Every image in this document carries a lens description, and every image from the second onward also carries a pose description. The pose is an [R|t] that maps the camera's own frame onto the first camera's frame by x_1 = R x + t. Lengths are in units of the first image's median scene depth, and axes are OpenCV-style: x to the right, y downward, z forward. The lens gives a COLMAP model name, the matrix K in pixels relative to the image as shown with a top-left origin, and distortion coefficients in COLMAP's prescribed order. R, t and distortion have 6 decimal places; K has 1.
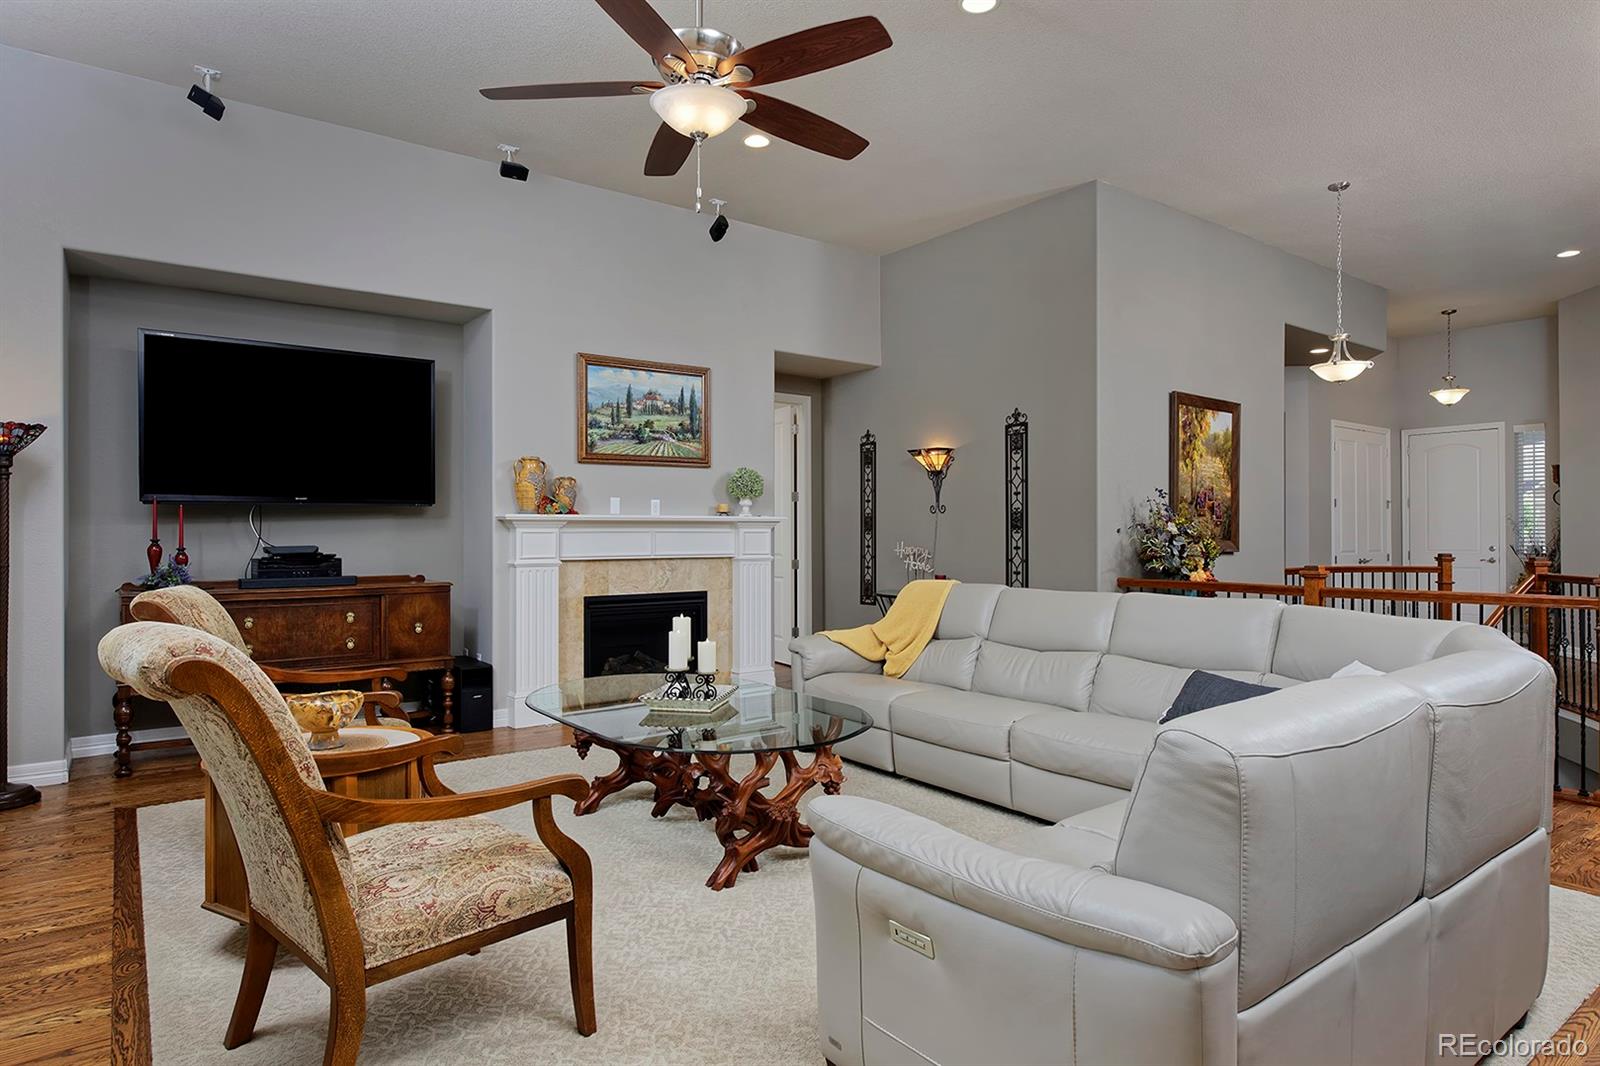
lens RADIAL K [[907.9, 0, 810.5], [0, 907.9, 528.9], [0, 0, 1]] dist [-0.010970, 0.000818]
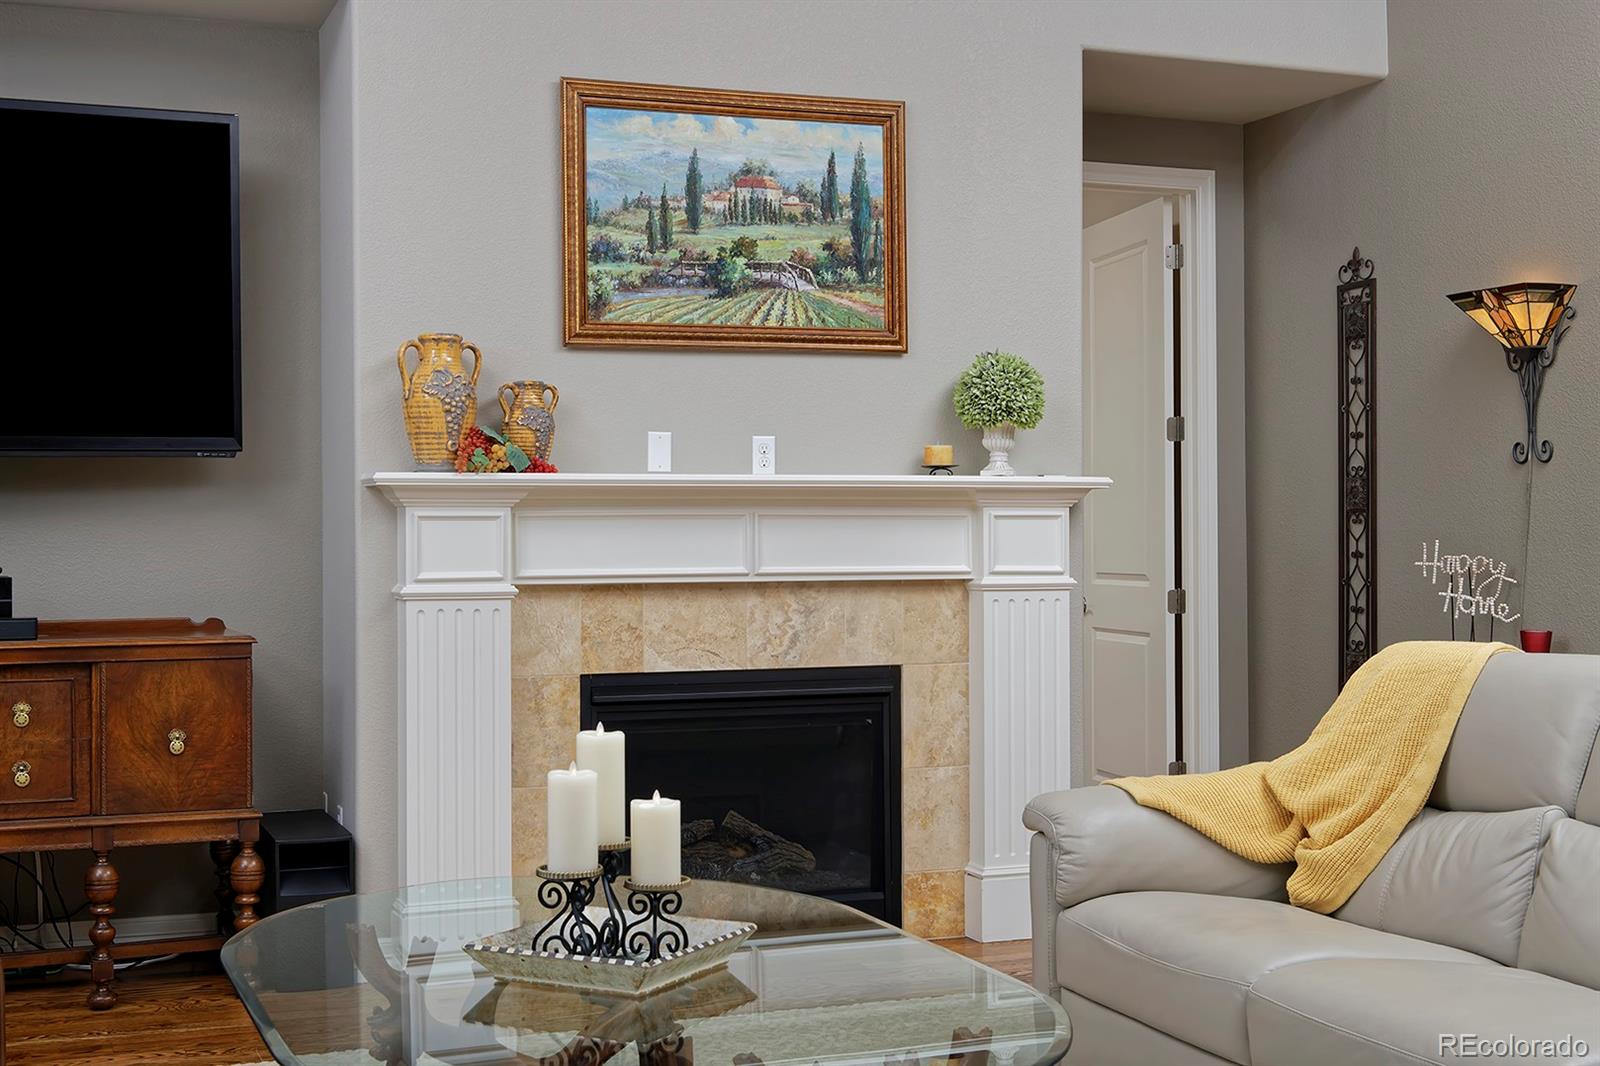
lens RADIAL K [[2076.2, 0, 800.0], [0, 2076.2, 533.0], [0, 0, 1]] dist [-0.006743, -0.002085]
pose [[0.960496, -0.003878, -0.278268, 0.101057], [0.004541, 0.999988, 0.001735, 0.009381], [0.278258, -0.002930, 0.960502, 0.124232]]
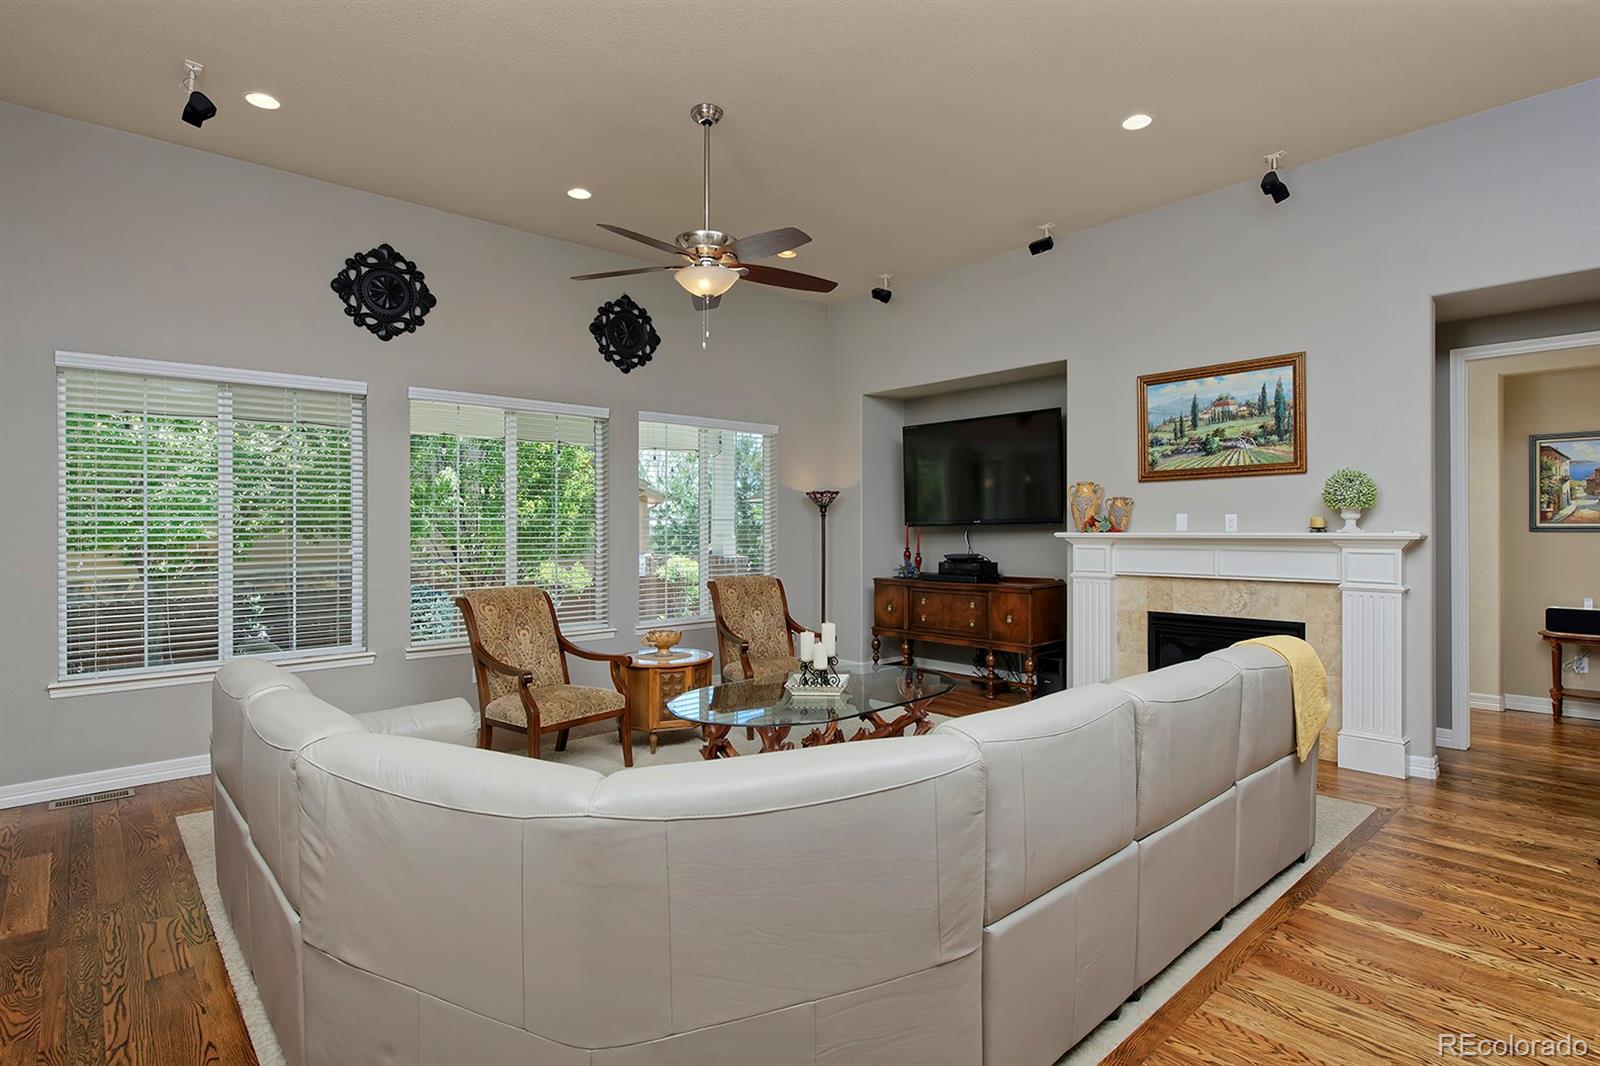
lens RADIAL K [[798.0, 0, 805.1], [0, 798.0, 523.2], [0, 0, 1]] dist [-0.022626, -0.000362]
pose [[0.091060, -0.003199, -0.995840, 0.587999], [0.010632, 0.999941, -0.002240, -0.026328], [0.995789, -0.010383, 0.091089, 0.507863]]
